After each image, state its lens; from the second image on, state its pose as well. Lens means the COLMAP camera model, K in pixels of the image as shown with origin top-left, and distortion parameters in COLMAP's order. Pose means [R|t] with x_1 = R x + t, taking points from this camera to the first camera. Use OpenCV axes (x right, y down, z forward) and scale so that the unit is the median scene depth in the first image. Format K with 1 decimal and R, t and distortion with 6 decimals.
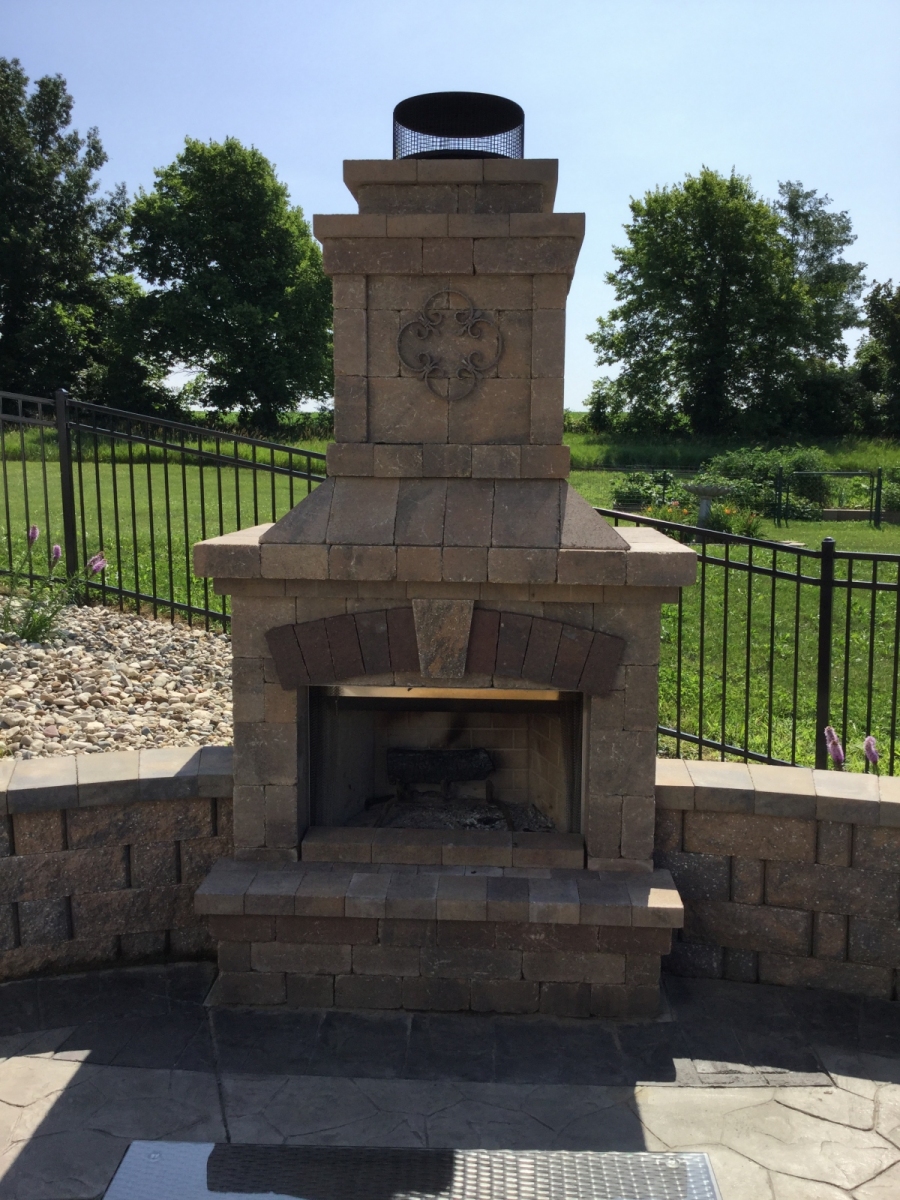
lens RADIAL K [[1068.0, 0, 447.2], [0, 1068.0, 565.9], [0, 0, 1]] dist [0.118111, -0.316473]
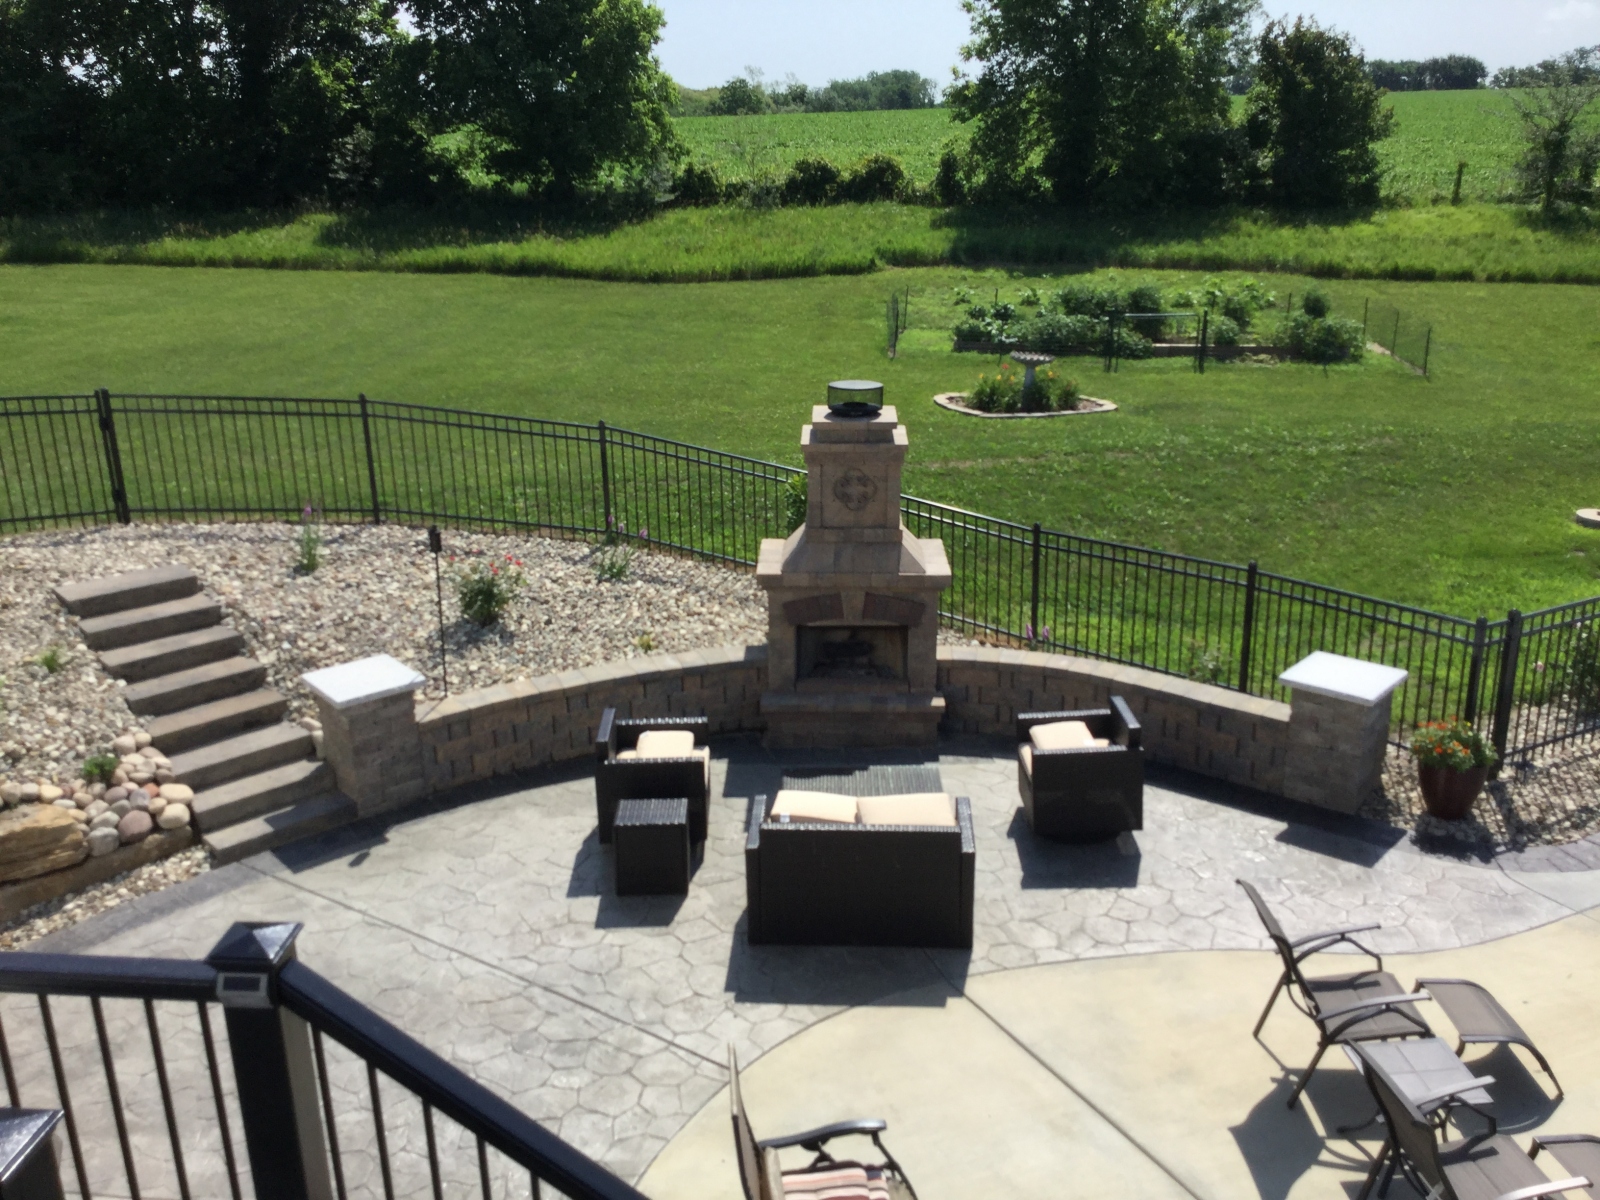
lens RADIAL K [[1424.9, 0, 800.0], [0, 1424.9, 600.0], [0, 0, 1]] dist [0.119412, -0.121169]
pose [[0.999259, -0.025665, 0.028687, -0.022049], [0.018950, 0.976708, 0.213734, -0.065386], [-0.033504, -0.213032, 0.976471, -0.223317]]
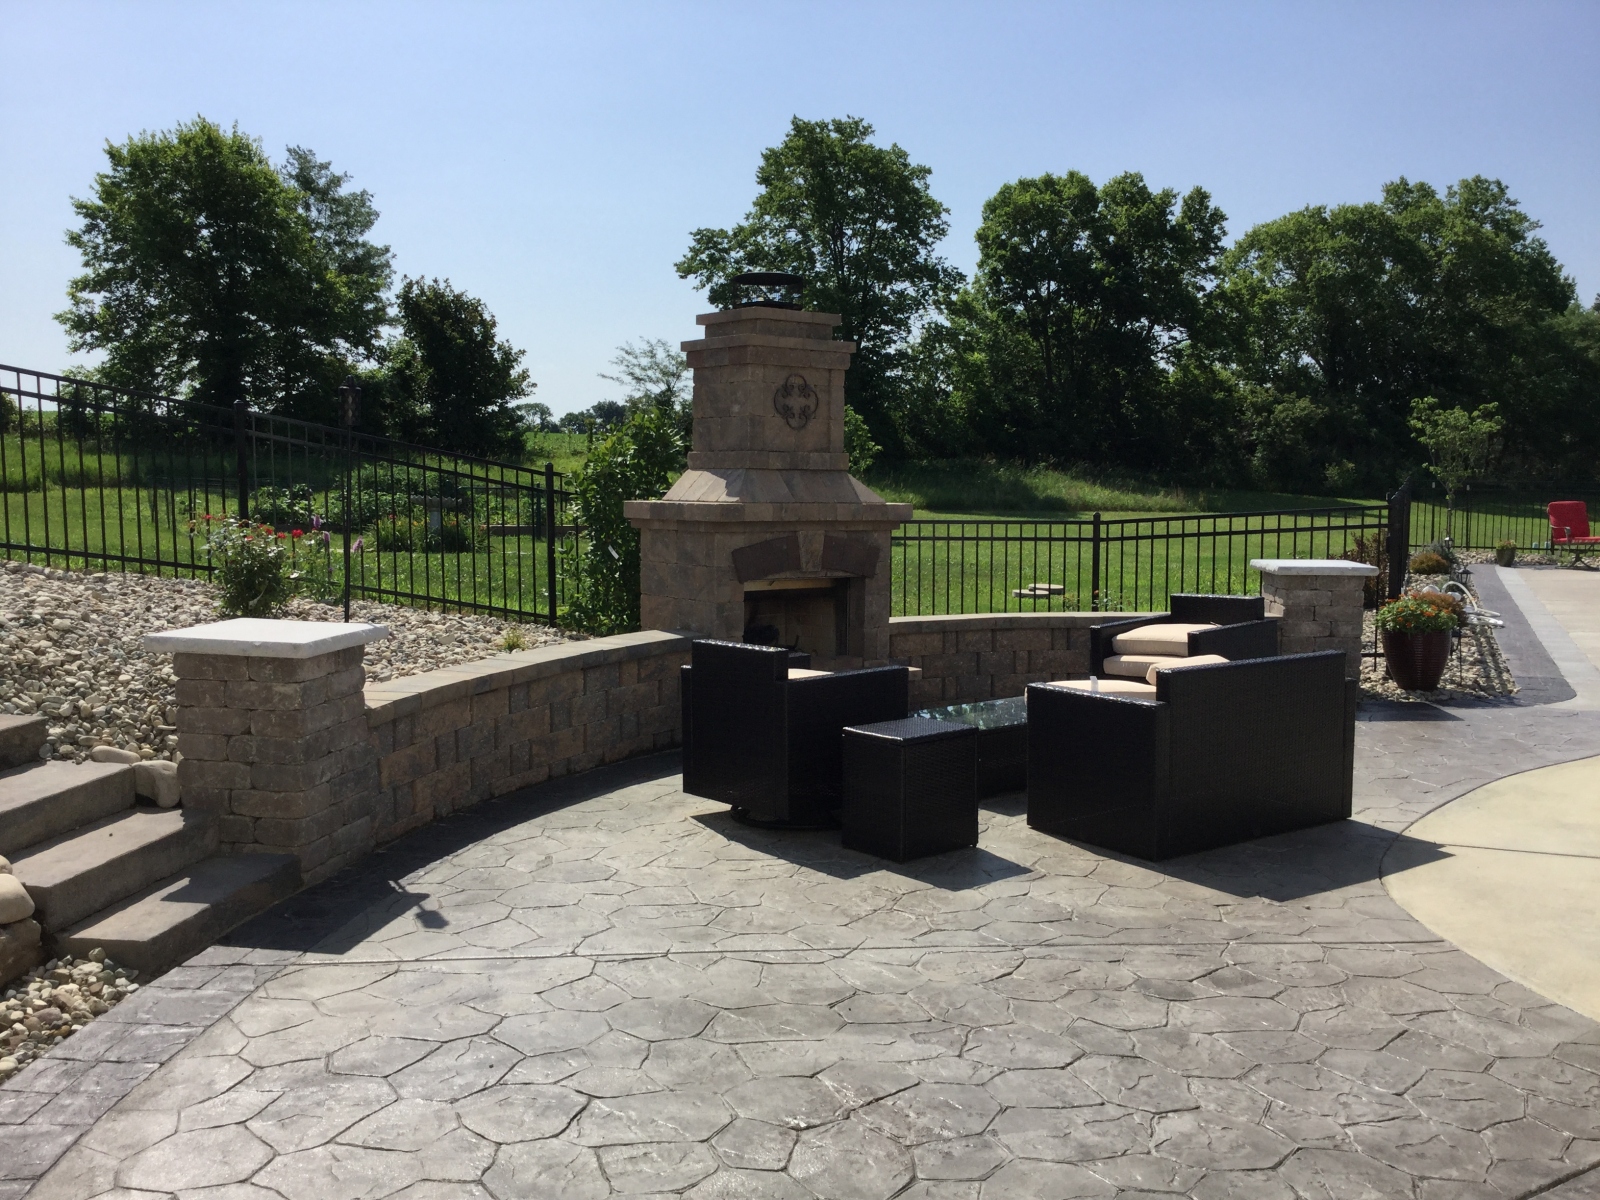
lens RADIAL K [[1451.2, 0, 799.2], [0, 1451.2, 558.6], [0, 0, 1]] dist [0.121392, -0.452709]
pose [[0.744938, -0.032973, 0.666318, -0.169731], [0.063675, 0.997732, -0.021815, 0.013085], [-0.664088, 0.058679, 0.745348, -0.091148]]
